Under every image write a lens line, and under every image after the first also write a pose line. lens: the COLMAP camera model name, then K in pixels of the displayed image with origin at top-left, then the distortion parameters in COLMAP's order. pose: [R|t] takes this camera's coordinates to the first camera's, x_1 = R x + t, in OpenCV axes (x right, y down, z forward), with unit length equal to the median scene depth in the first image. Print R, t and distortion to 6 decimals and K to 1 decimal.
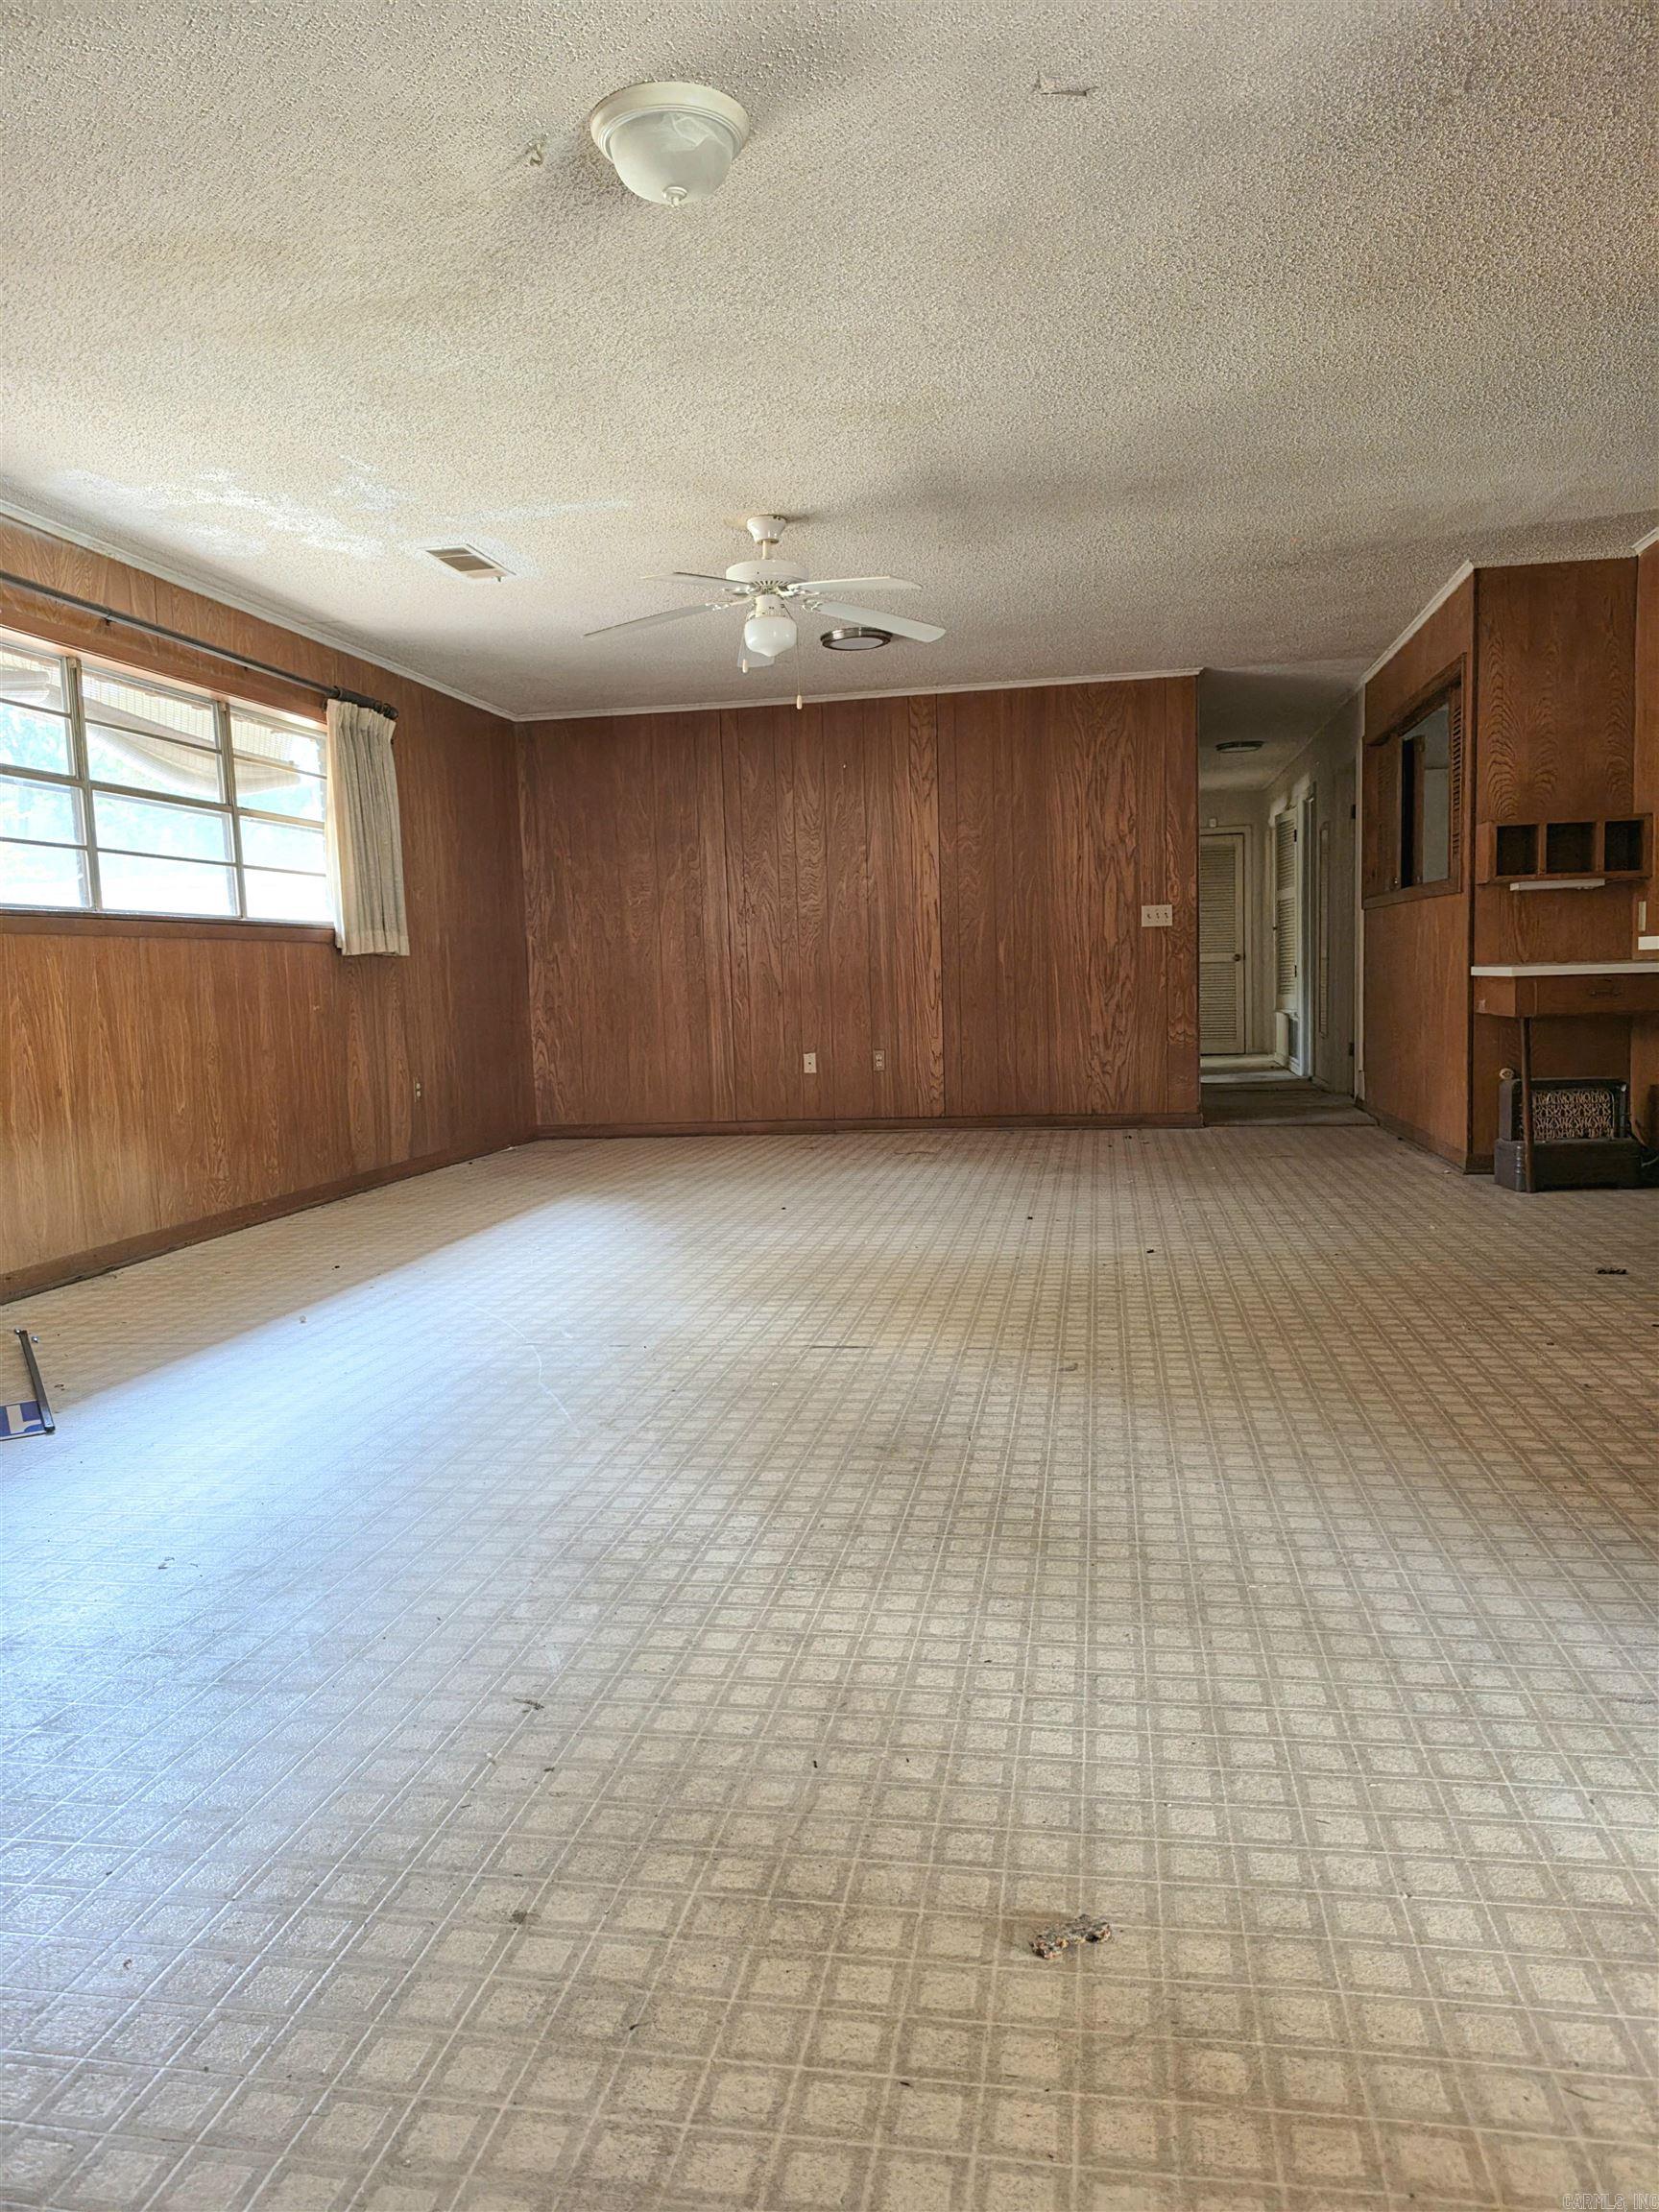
lens RADIAL K [[1478.7, 0, 829.5], [0, 1478.7, 1106.0], [0, 0, 1]] dist [0.003648, 0.002209]
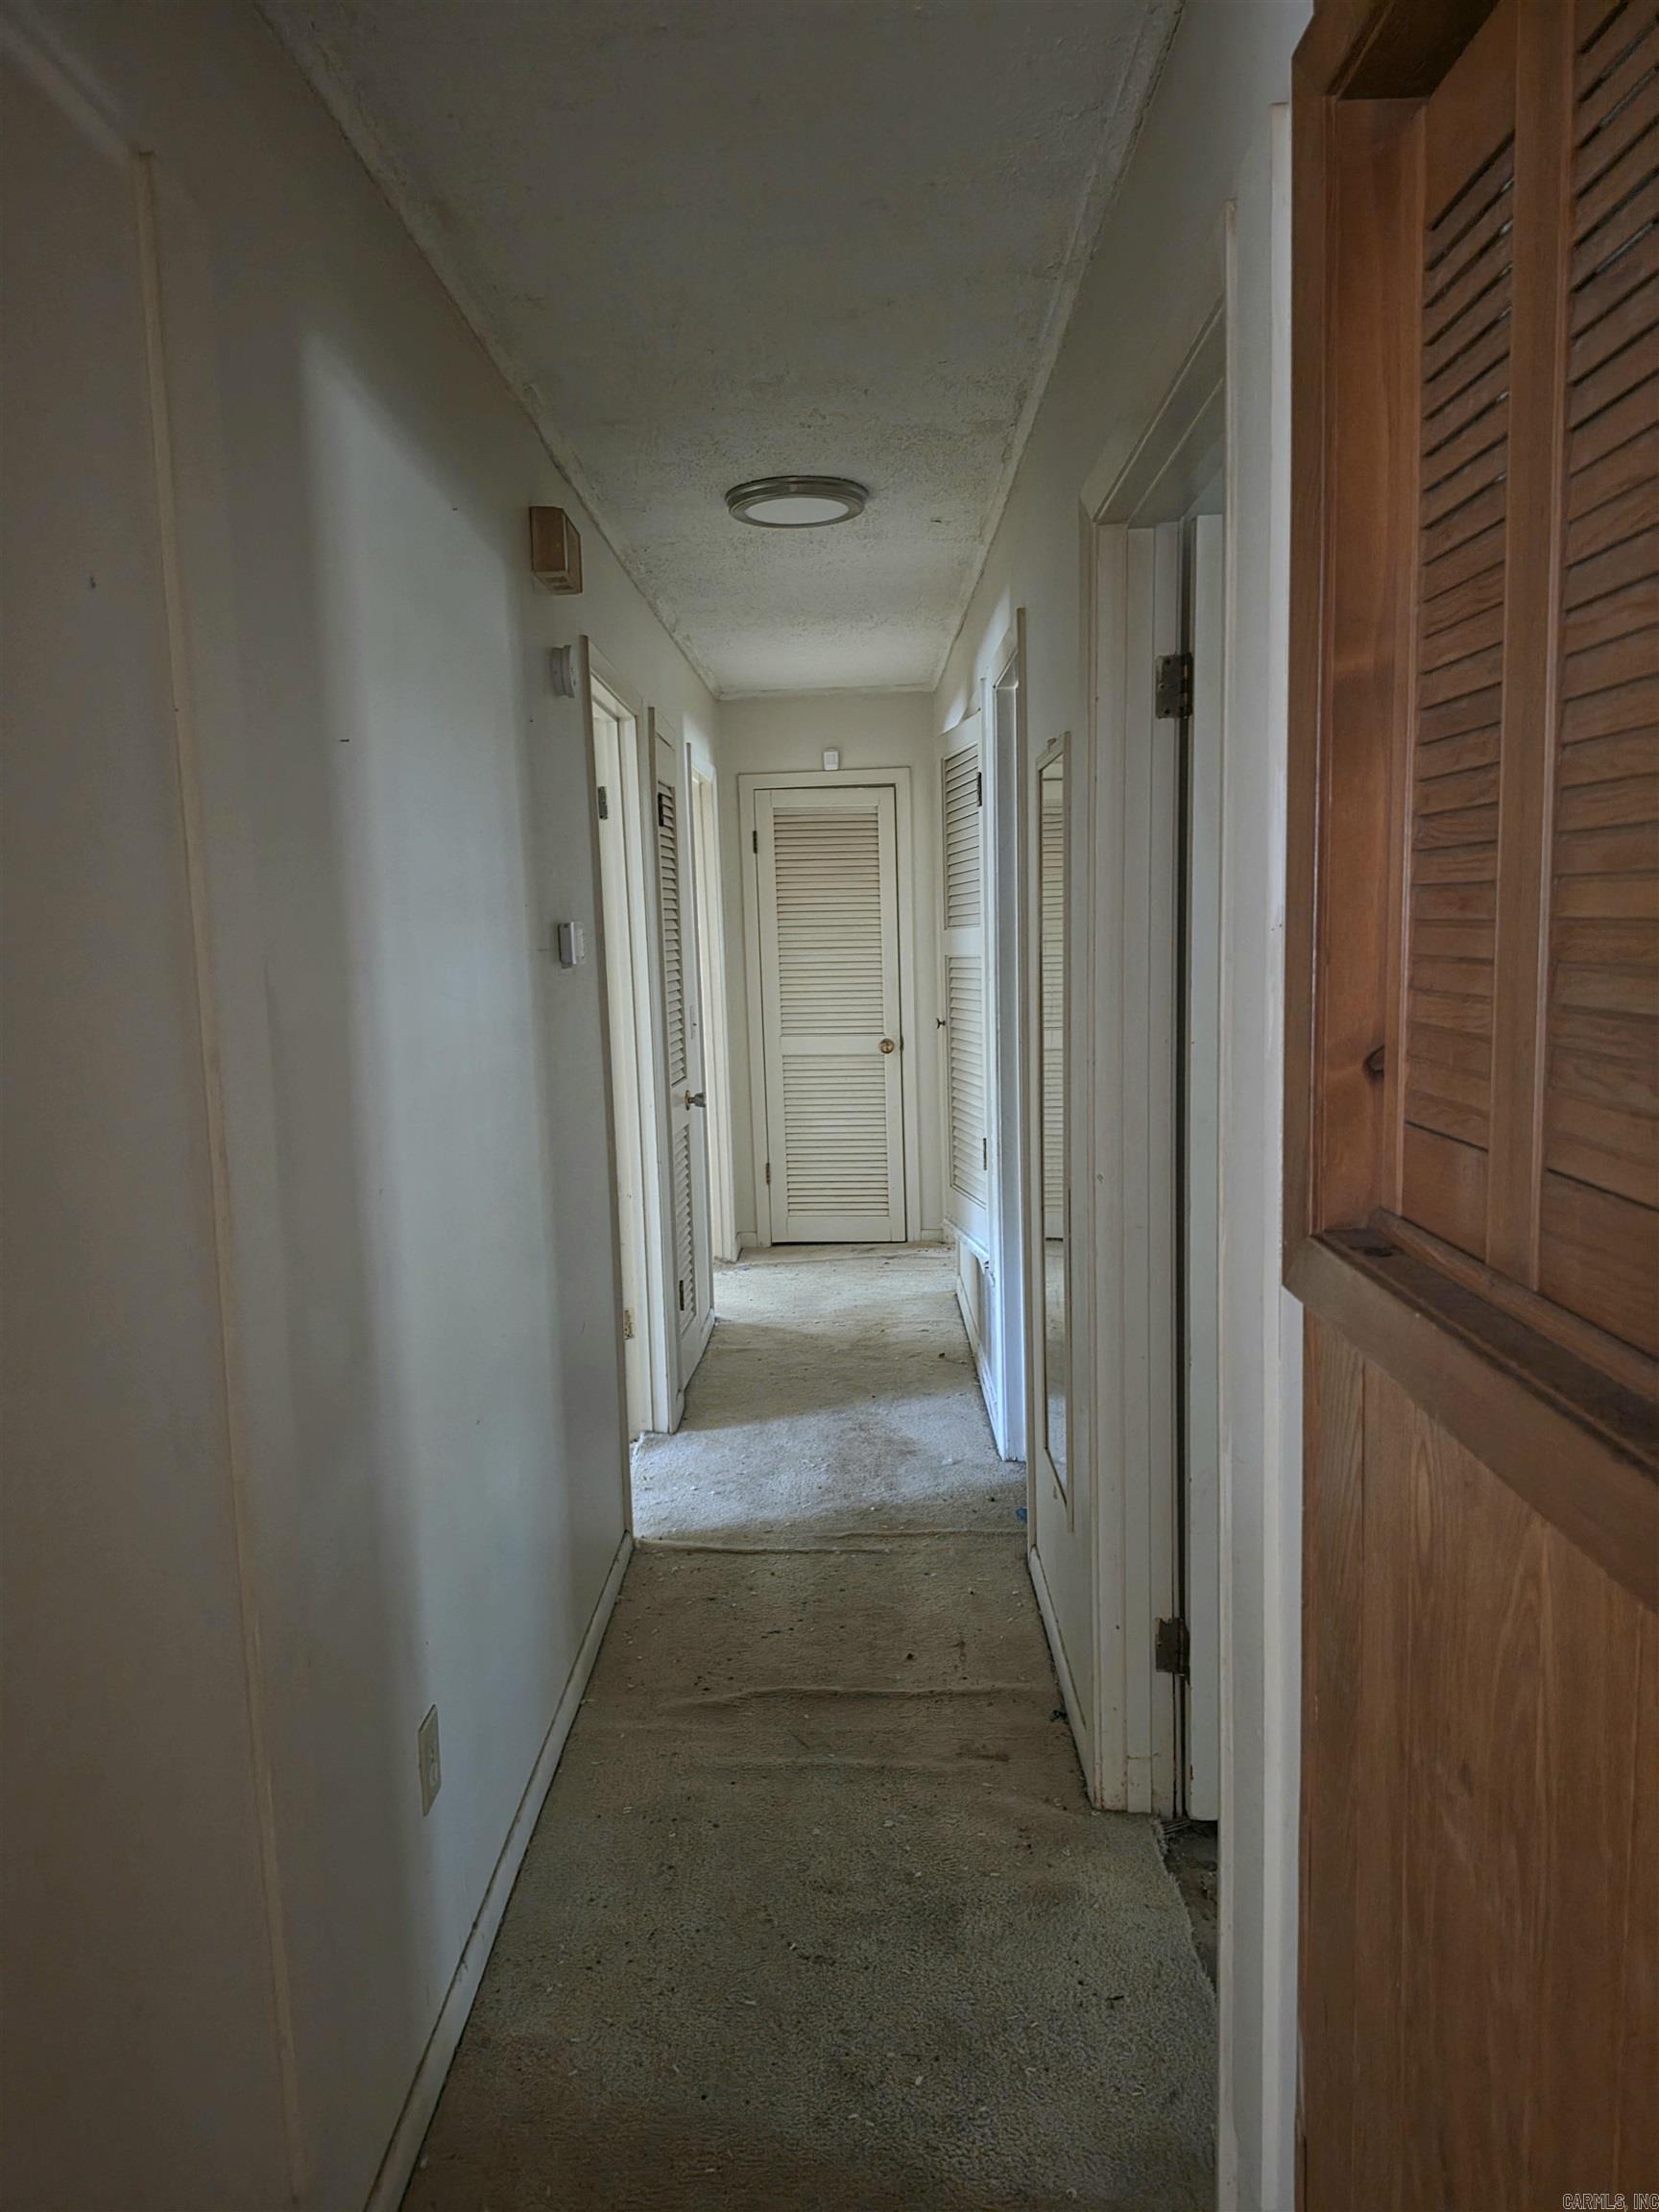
lens RADIAL K [[1478.7, 0, 829.5], [0, 1478.7, 1106.0], [0, 0, 1]] dist [0.003648, 0.002209]
pose [[0.986803, -0.011810, 0.161491, 0.211859], [0.007527, 0.999604, 0.027108, -0.110851], [-0.161748, -0.025535, 0.986502, 0.625023]]
